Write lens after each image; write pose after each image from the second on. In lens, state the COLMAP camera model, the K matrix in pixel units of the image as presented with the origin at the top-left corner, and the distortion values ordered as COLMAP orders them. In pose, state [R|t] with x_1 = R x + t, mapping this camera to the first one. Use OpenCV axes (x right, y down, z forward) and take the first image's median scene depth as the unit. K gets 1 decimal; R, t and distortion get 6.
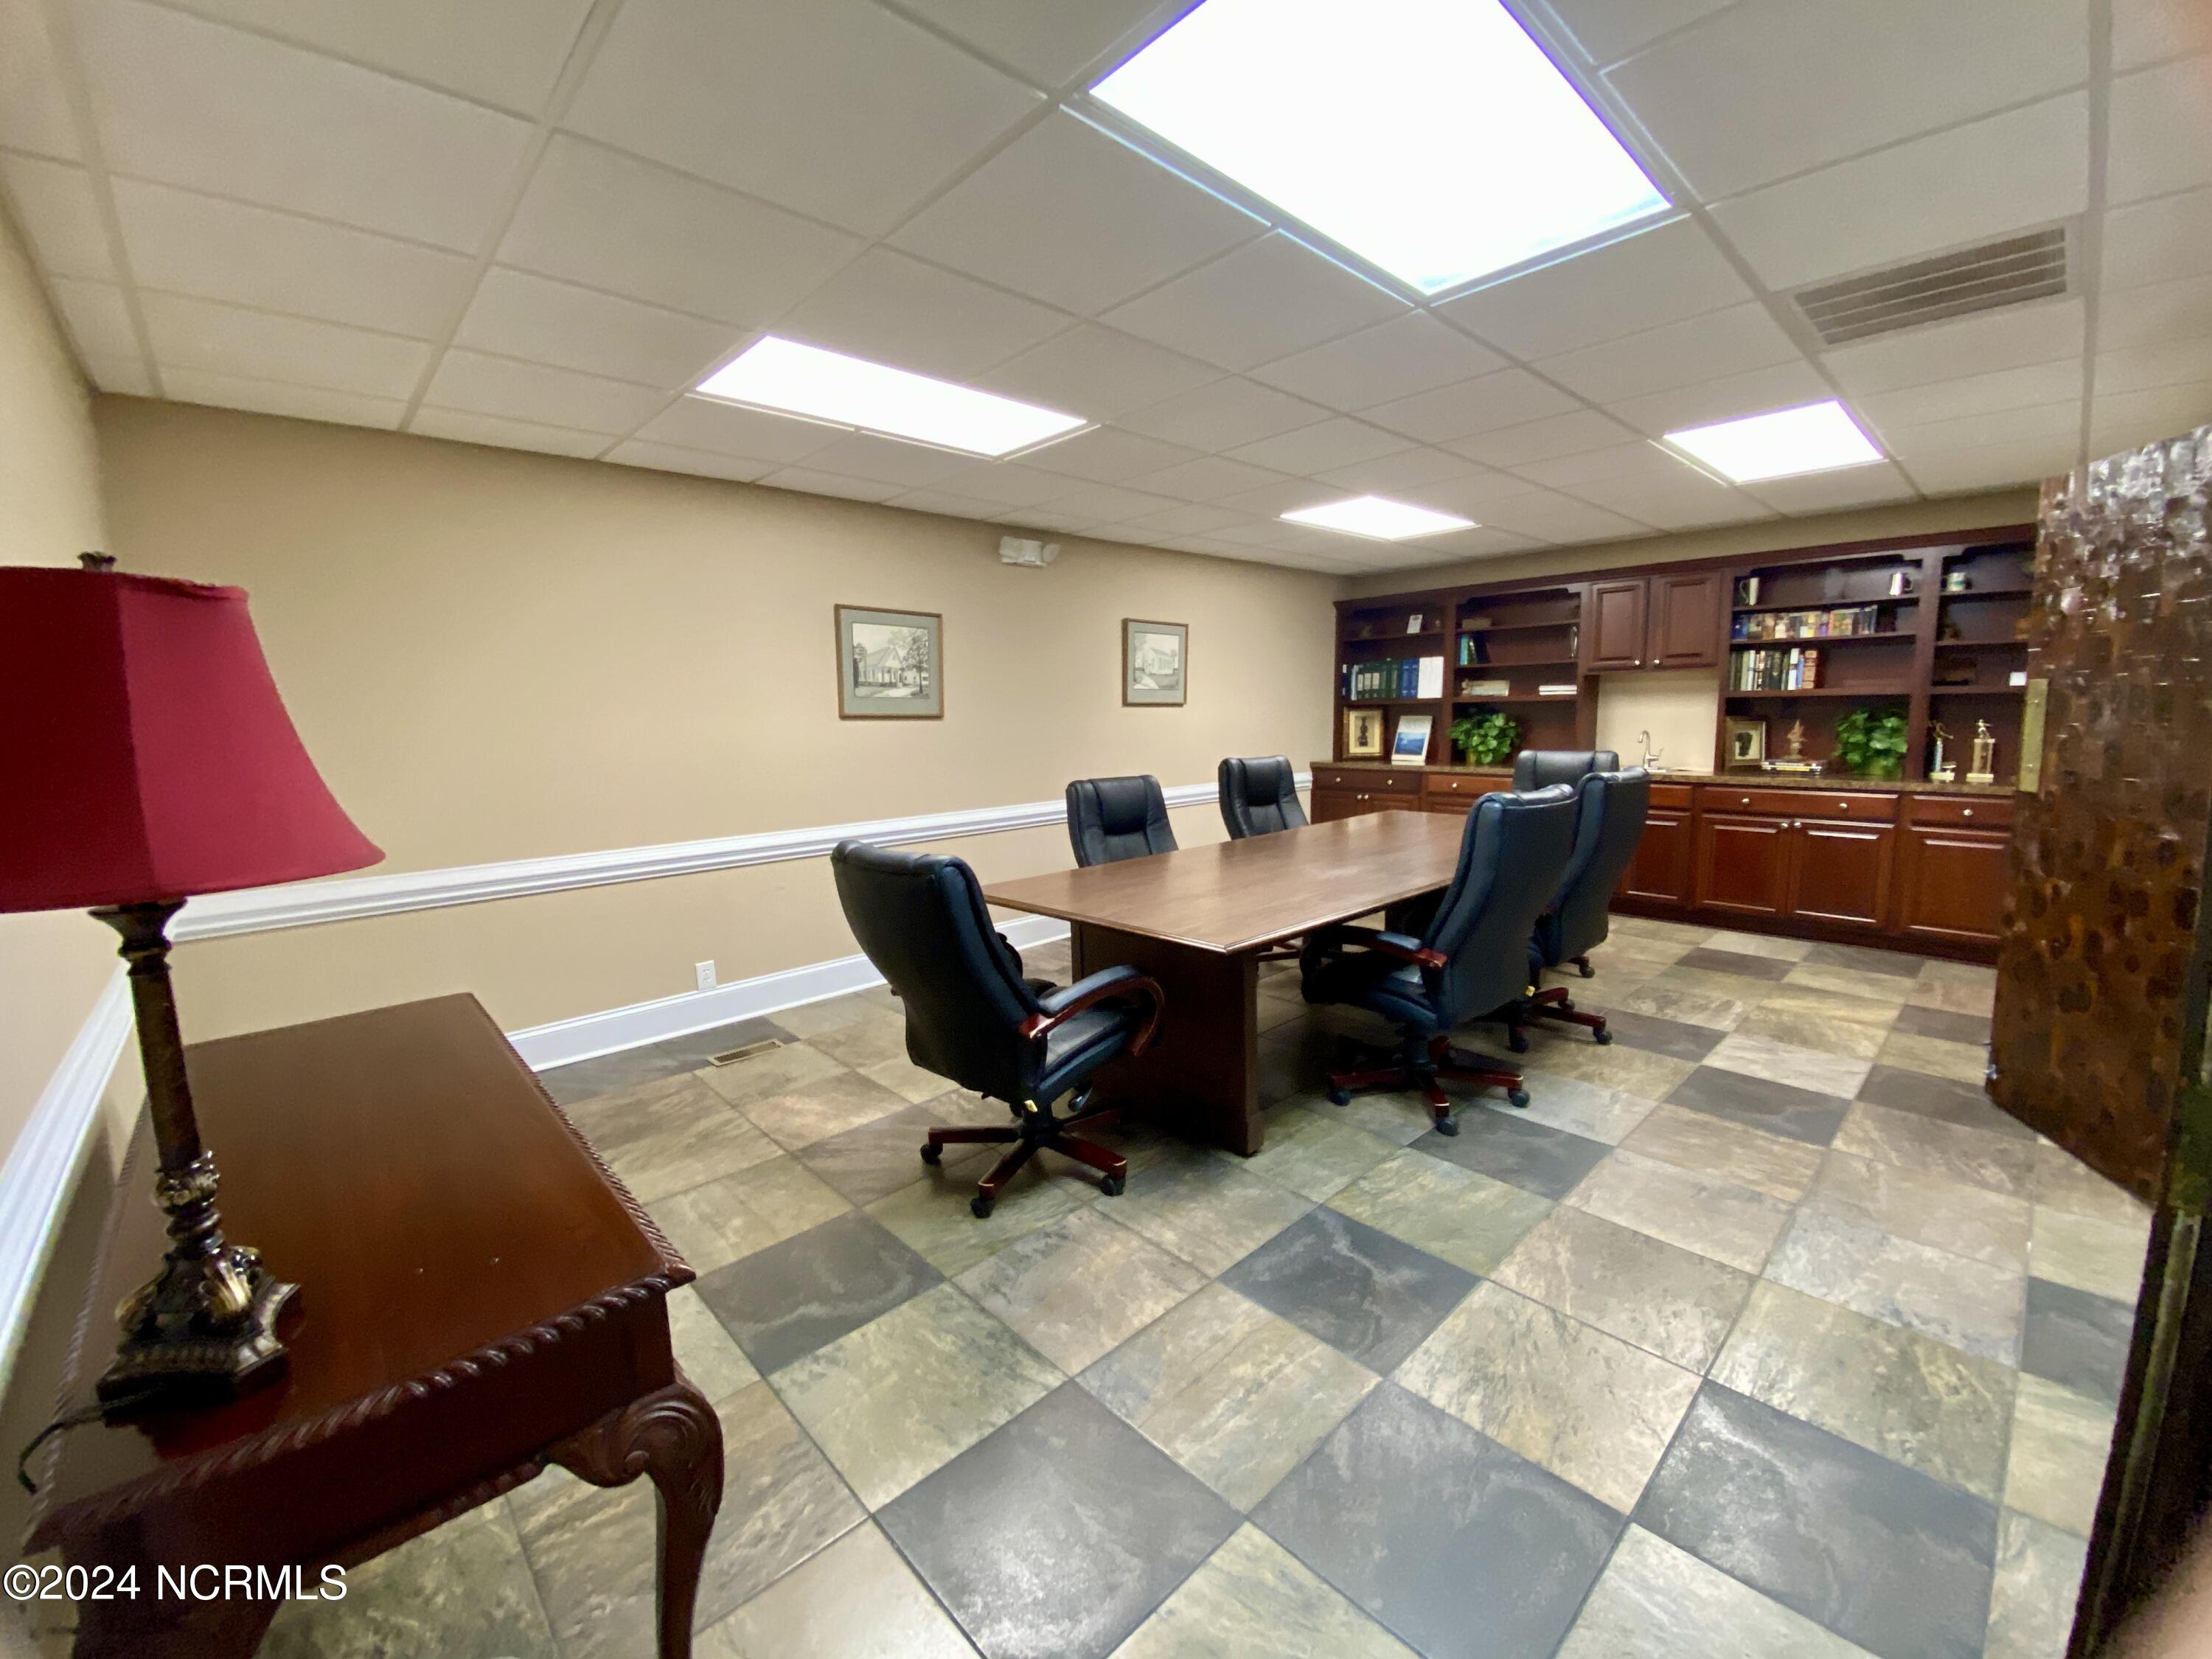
lens RADIAL K [[904.6, 0, 1106.0], [0, 904.6, 829.5], [0, 0, 1]] dist [0.055320, -0.036265]
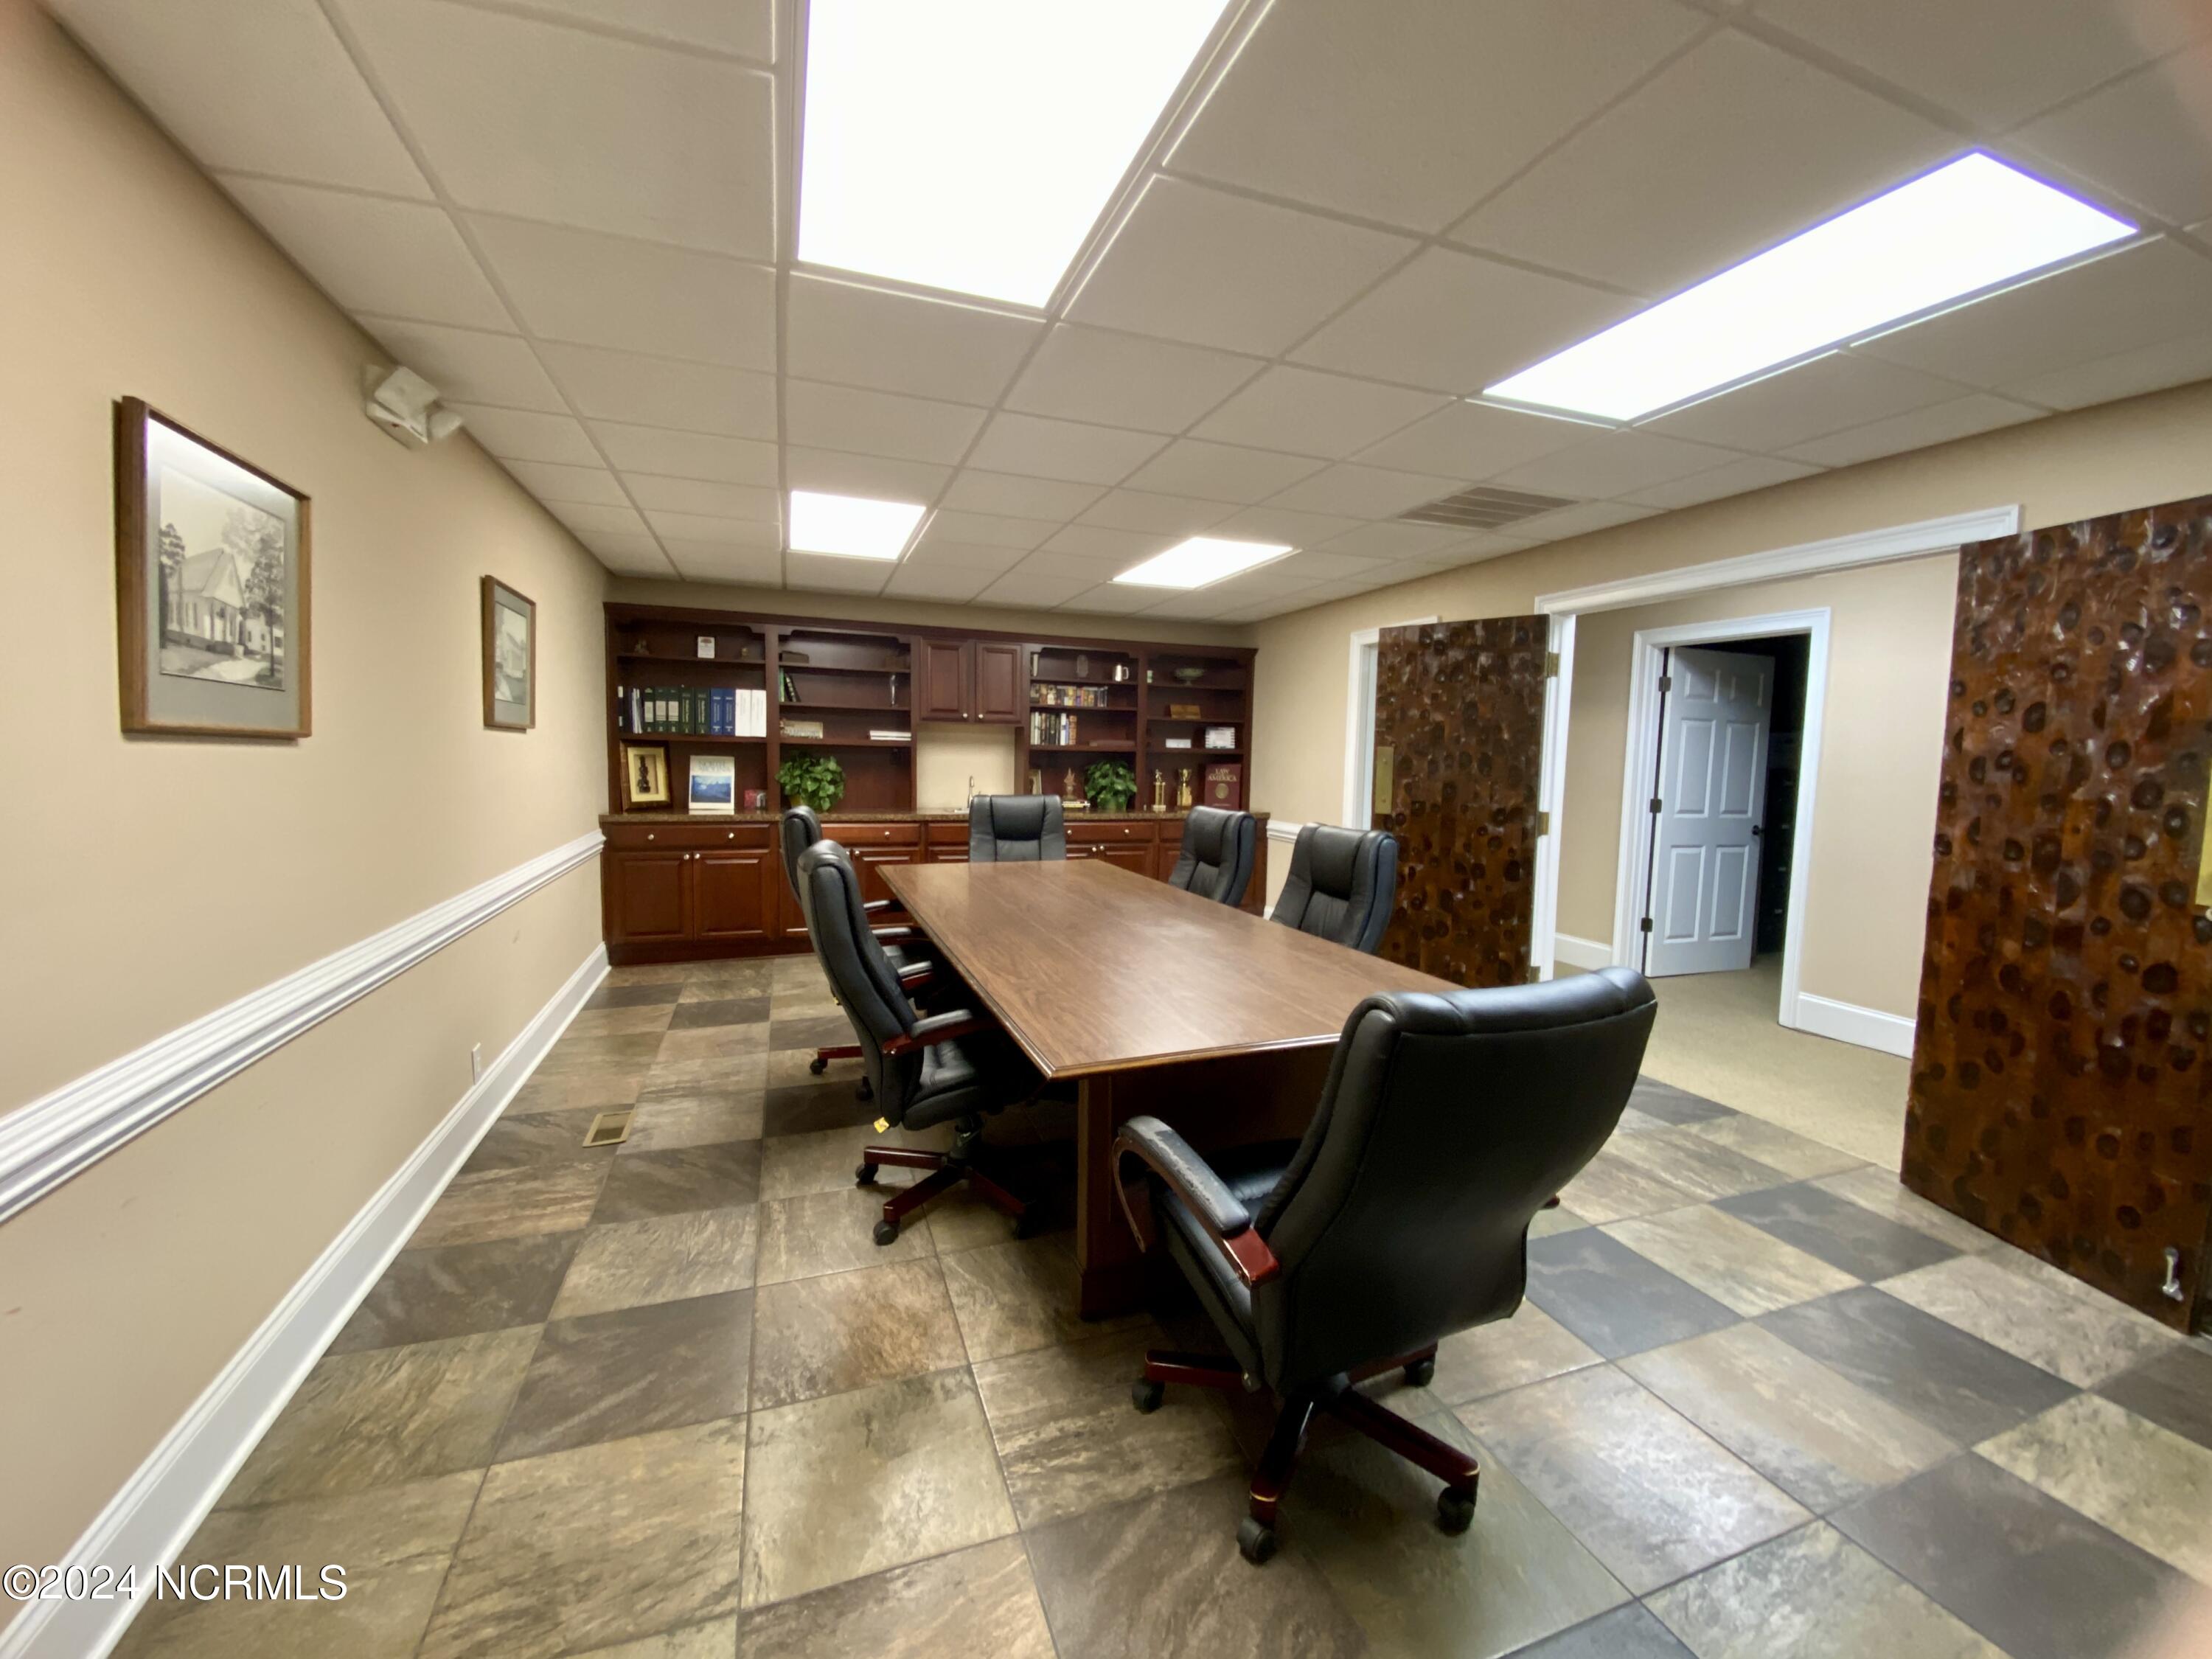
lens RADIAL K [[904.6, 0, 1106.0], [0, 904.6, 829.5], [0, 0, 1]] dist [0.055320, -0.036265]
pose [[0.388848, -0.052382, 0.919812, -0.407206], [0.095397, 0.995305, 0.016352, -0.049737], [-0.916350, 0.081389, 0.392019, 0.466461]]
